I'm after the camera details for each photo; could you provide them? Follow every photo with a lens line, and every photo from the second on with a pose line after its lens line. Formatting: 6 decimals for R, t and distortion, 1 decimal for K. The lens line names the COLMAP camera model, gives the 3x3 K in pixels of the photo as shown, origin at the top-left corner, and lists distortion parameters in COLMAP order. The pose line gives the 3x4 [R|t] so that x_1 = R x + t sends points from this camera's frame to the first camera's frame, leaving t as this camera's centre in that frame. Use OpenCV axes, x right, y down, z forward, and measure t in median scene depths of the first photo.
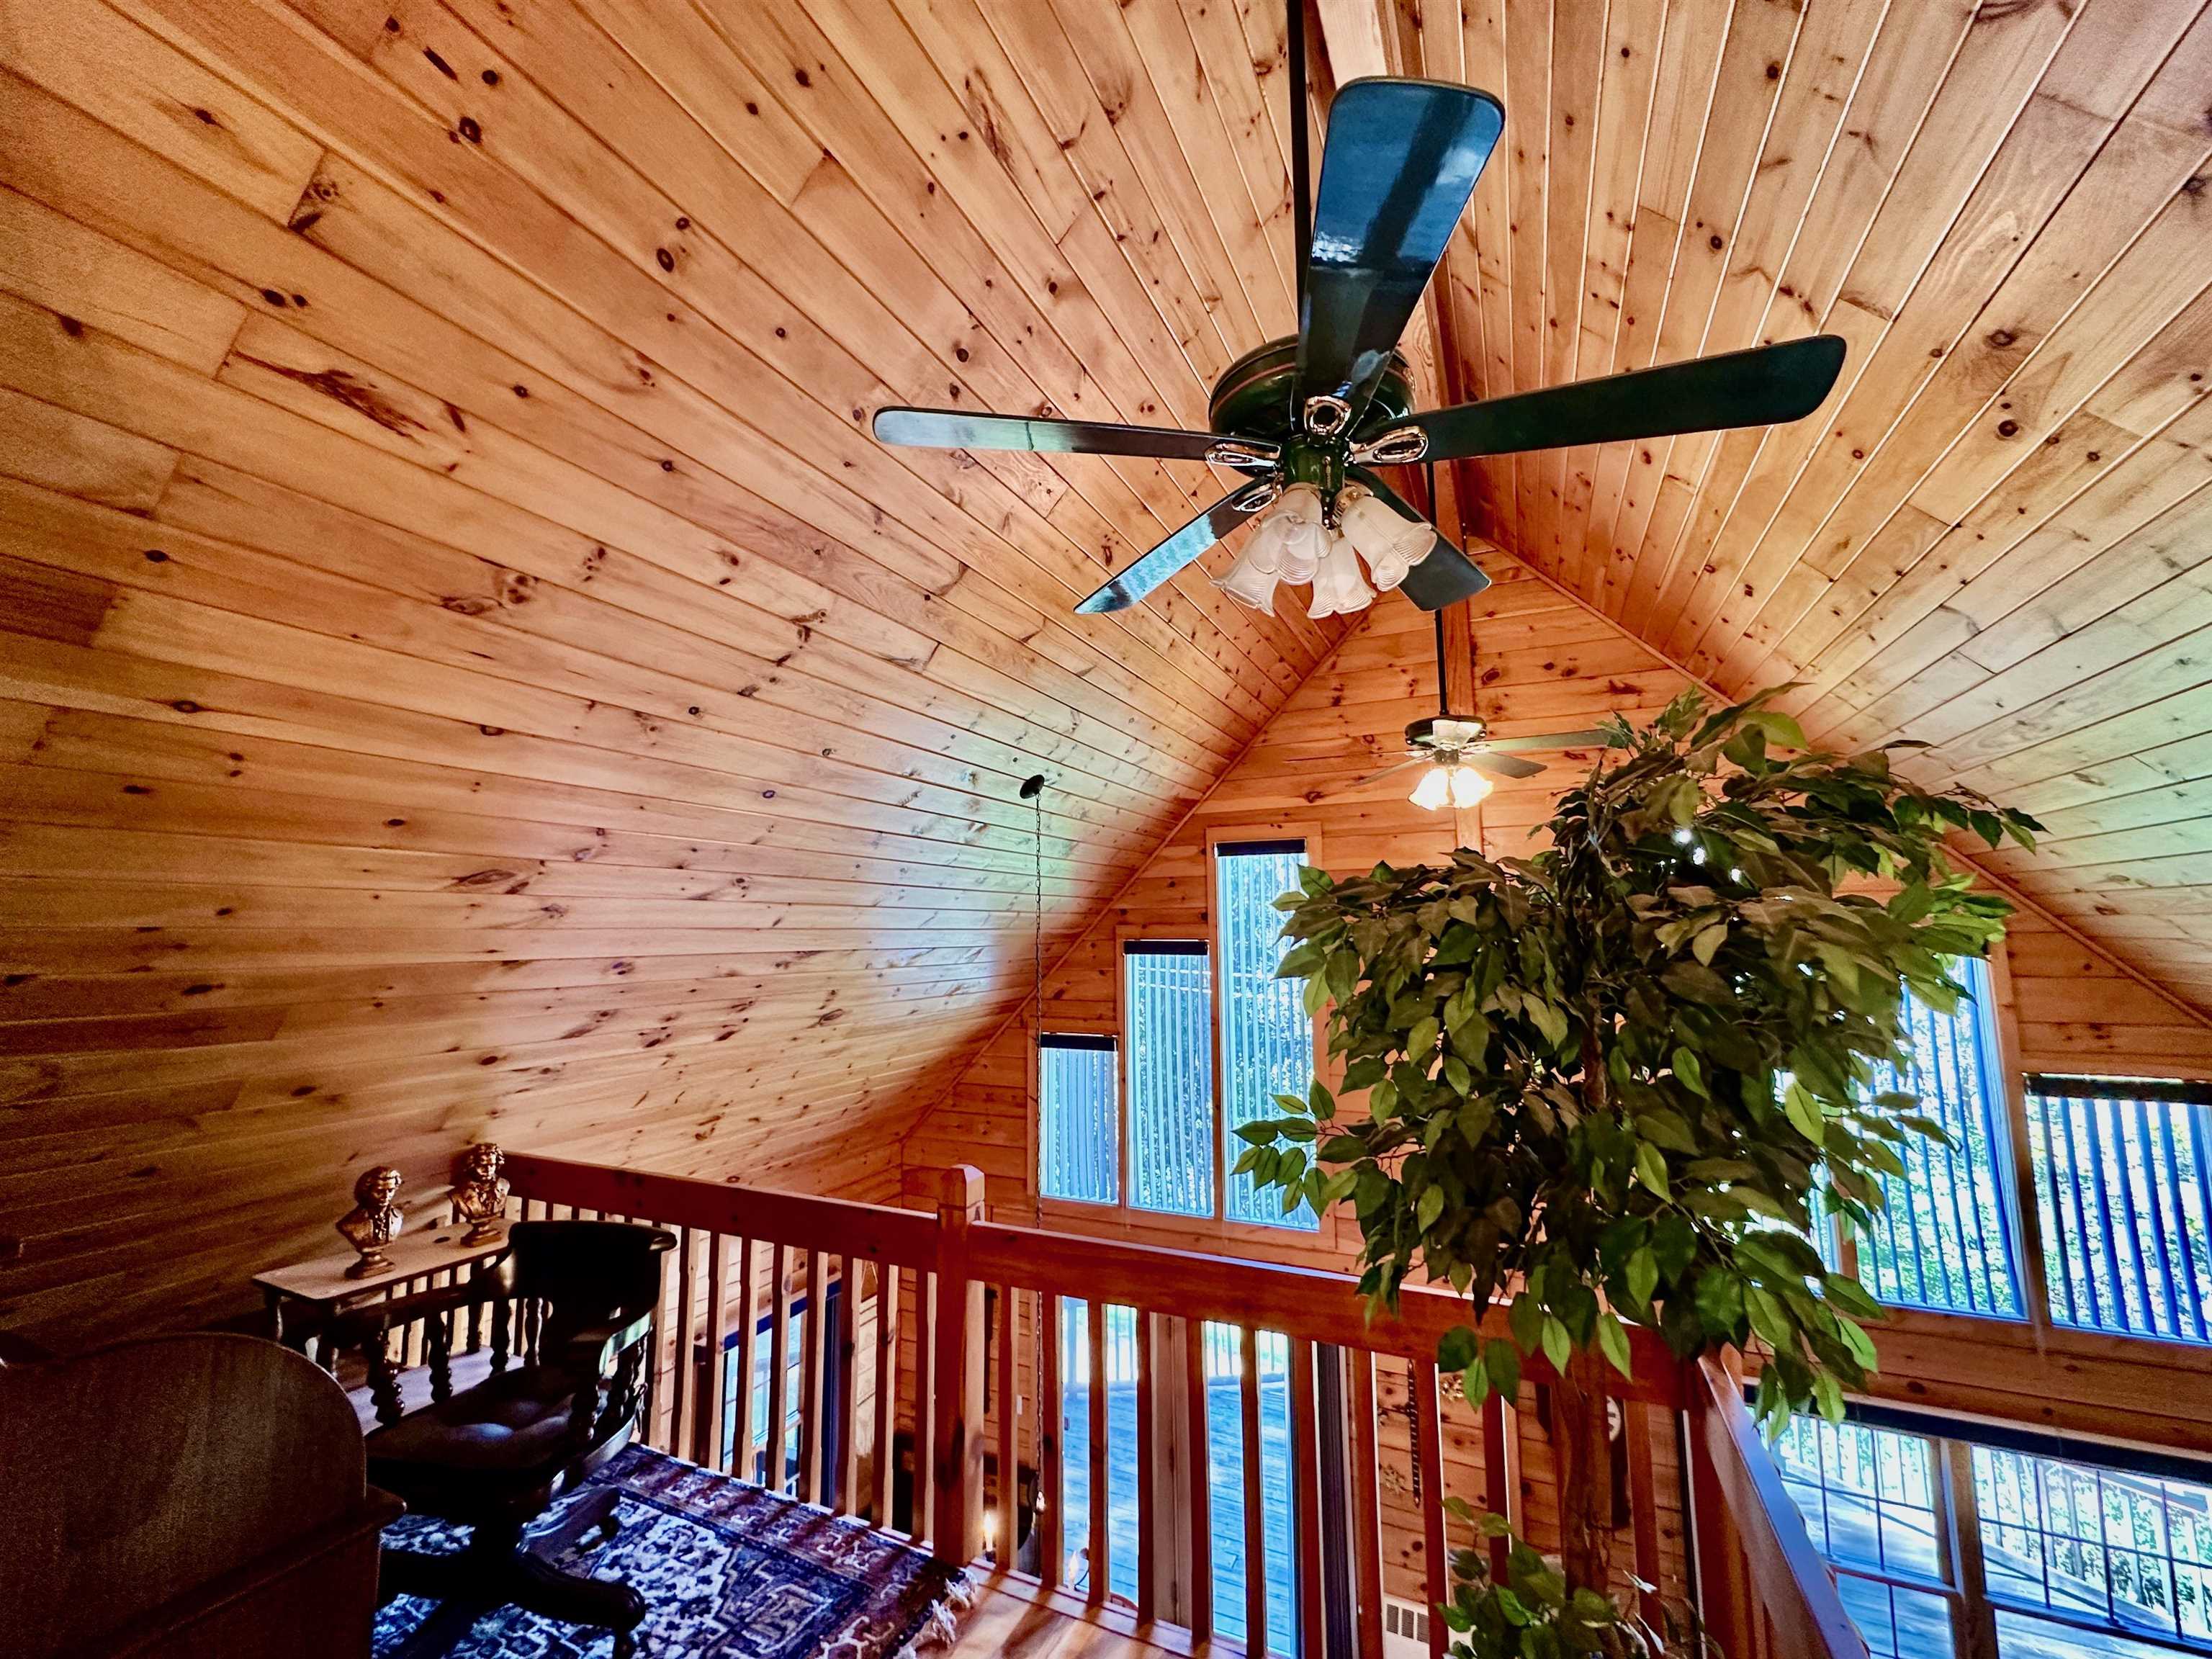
lens RADIAL K [[881.0, 0, 1104.4], [0, 881.0, 828.9], [0, 0, 1]] dist [-0.001012, 0.000178]
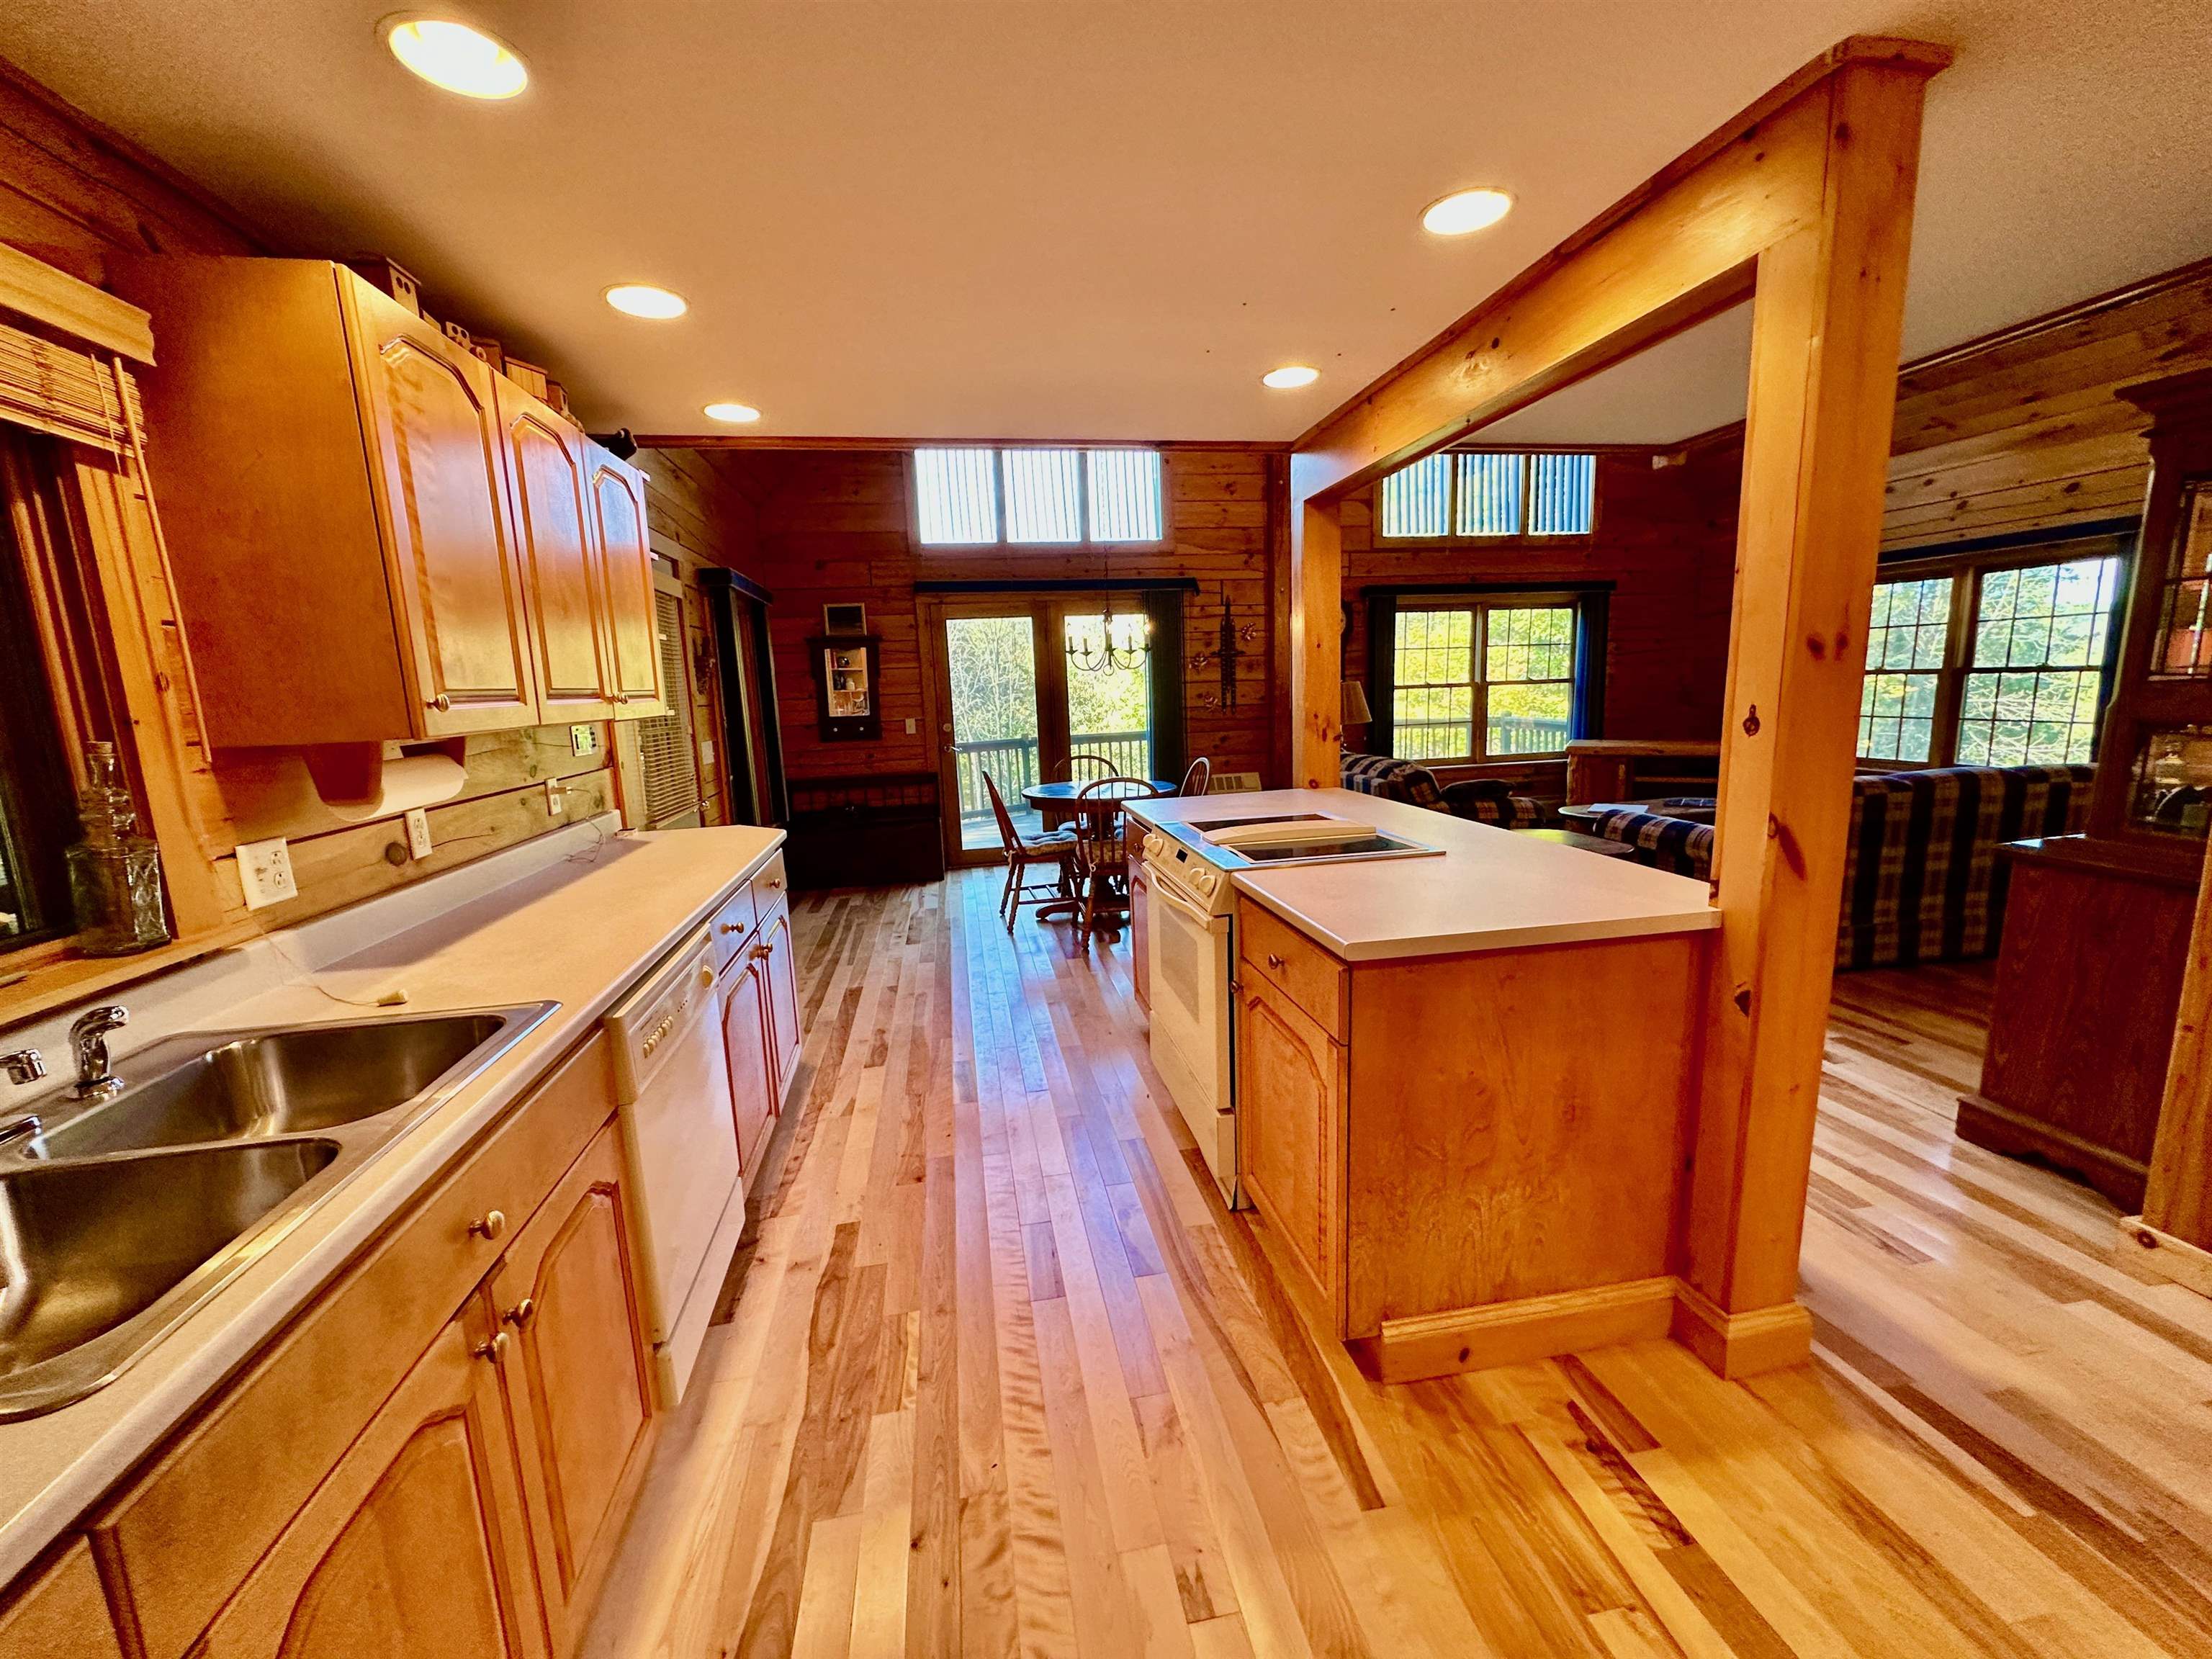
lens RADIAL K [[881.3, 0, 1106.0], [0, 881.3, 829.5], [0, 0, 1]] dist [-0.001359, -0.000181]
pose [[0.816773, -0.120070, 0.564327, -0.580269], [-0.035821, 0.965666, 0.257306, 0.493510], [-0.575846, -0.230375, 0.784429, -0.092859]]
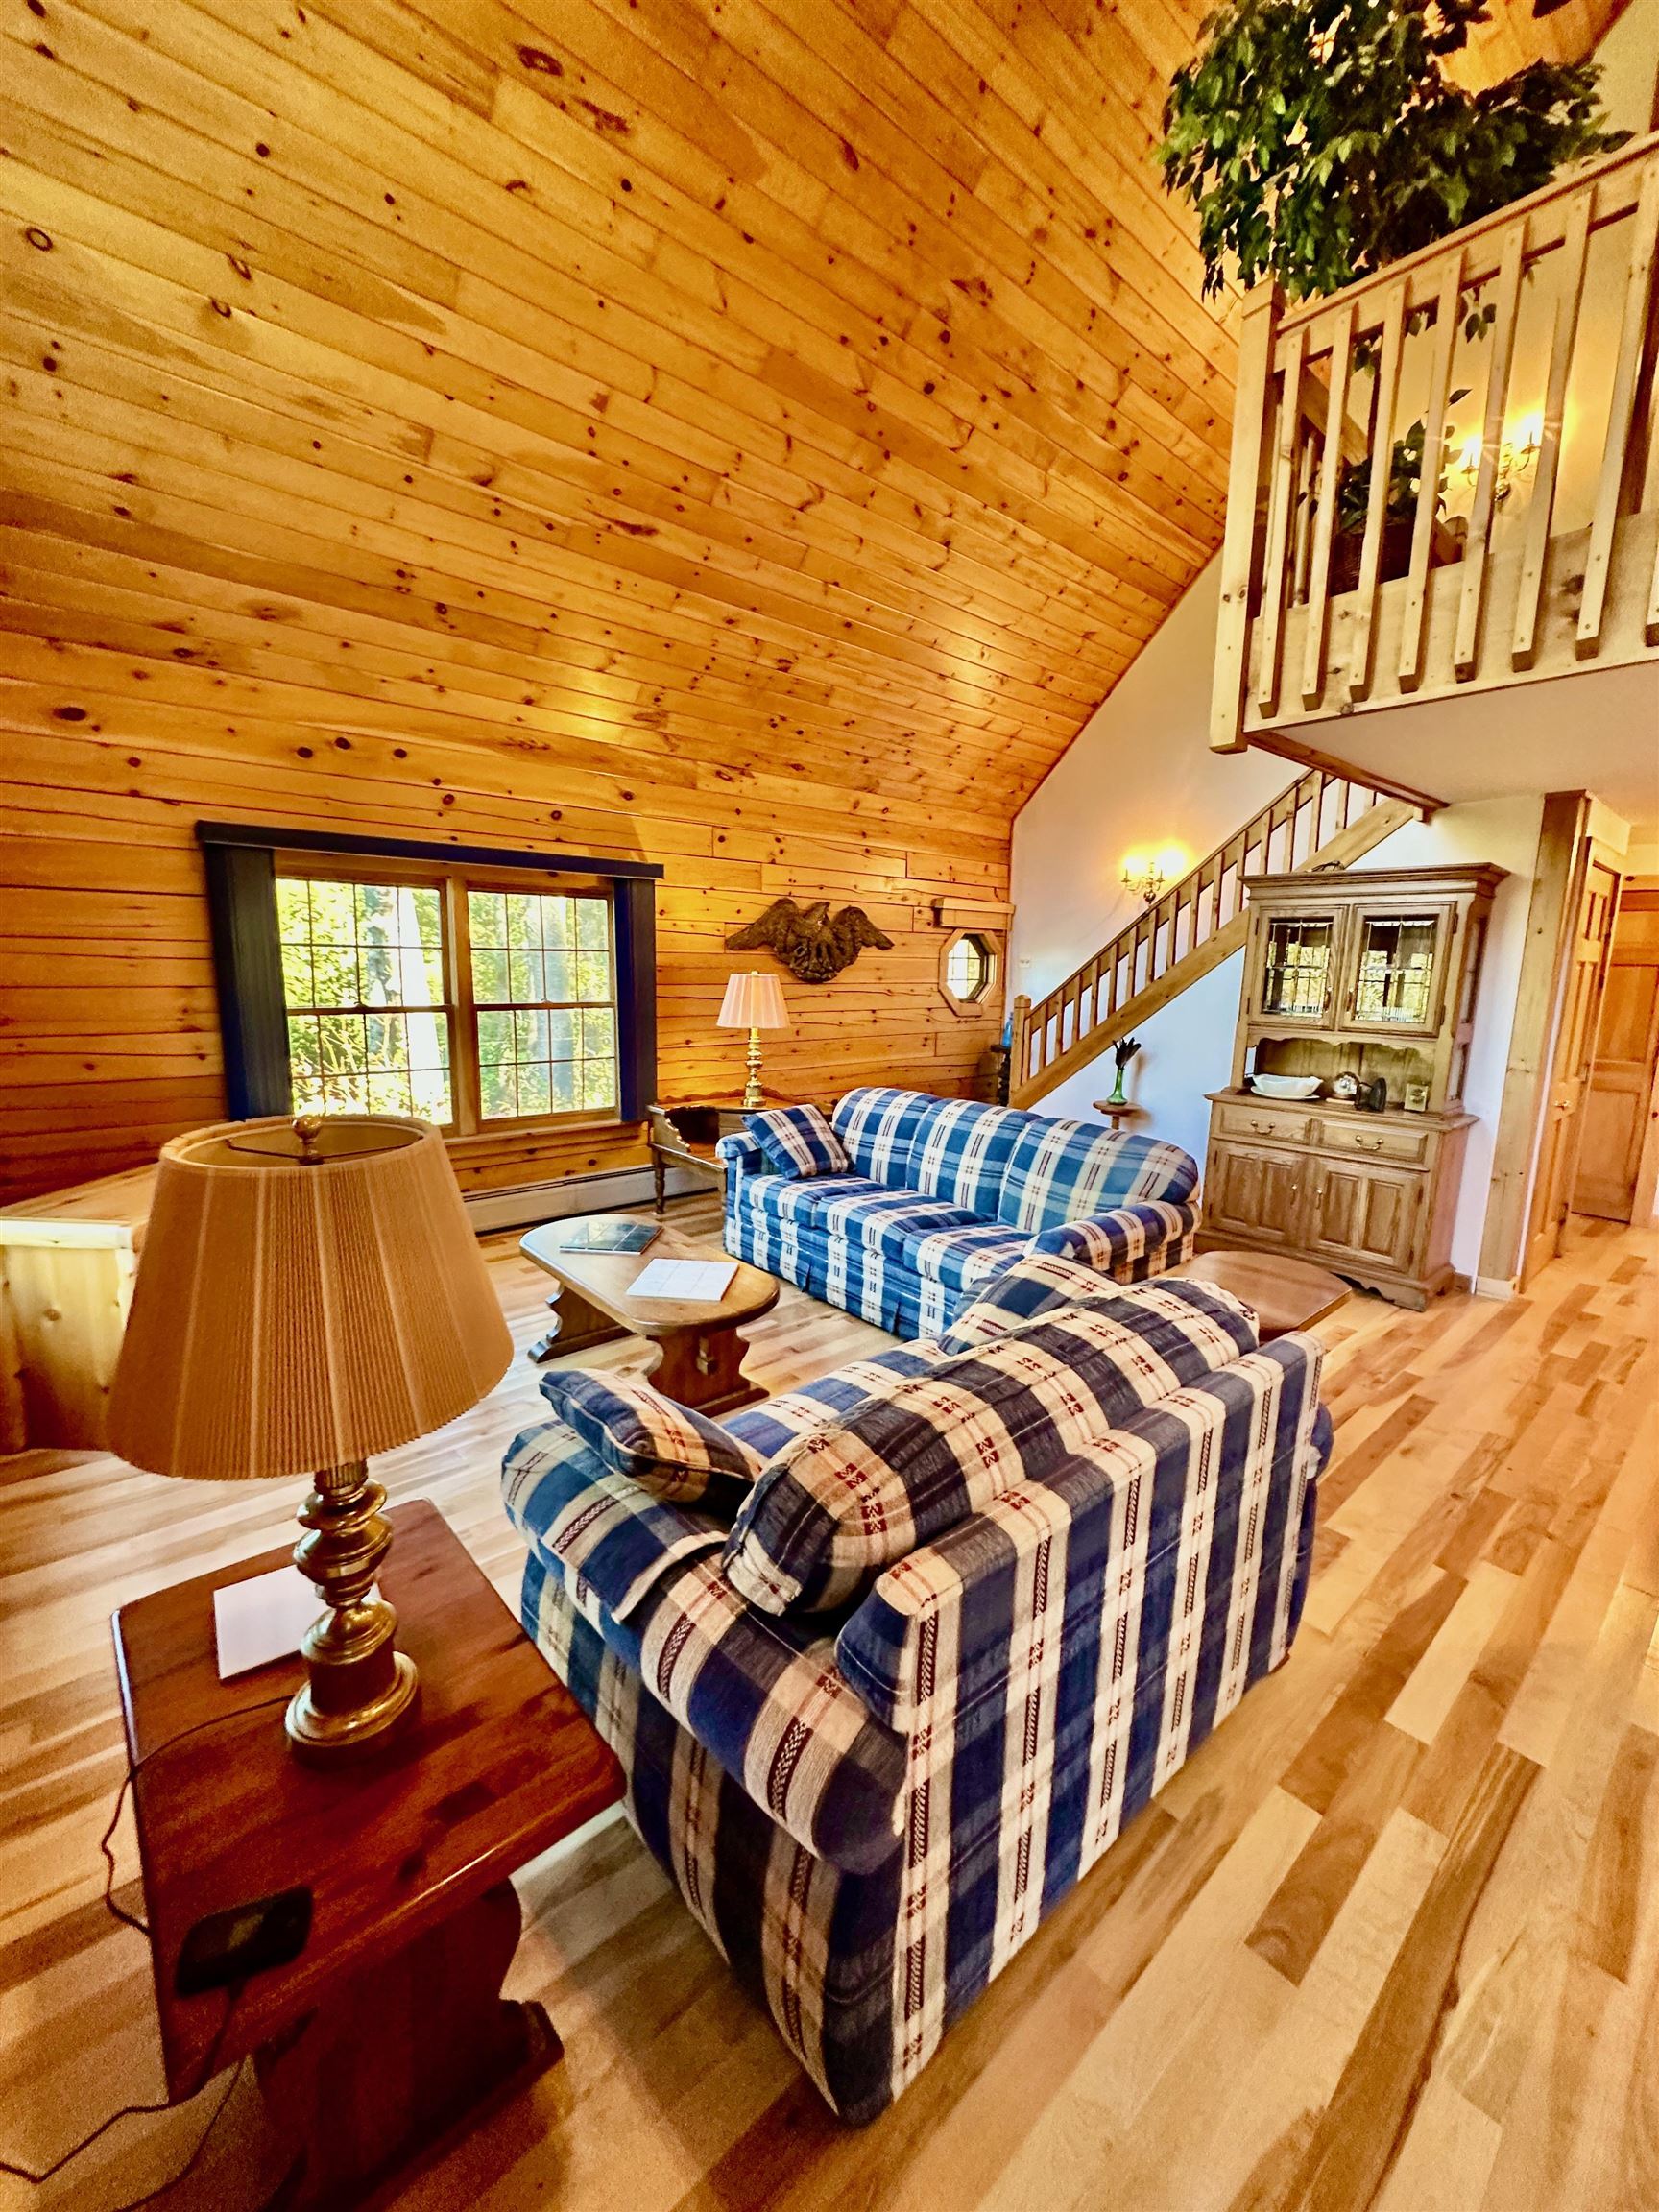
lens RADIAL K [[881.3, 0, 830.1], [0, 881.3, 1104.2], [0, 0, 1]] dist [-0.001359, -0.000181]
pose [[-0.914877, -0.073796, 0.396931, 0.195923], [-0.058960, 0.997034, 0.049470, 0.573943], [-0.399404, 0.021856, -0.916514, 0.825580]]
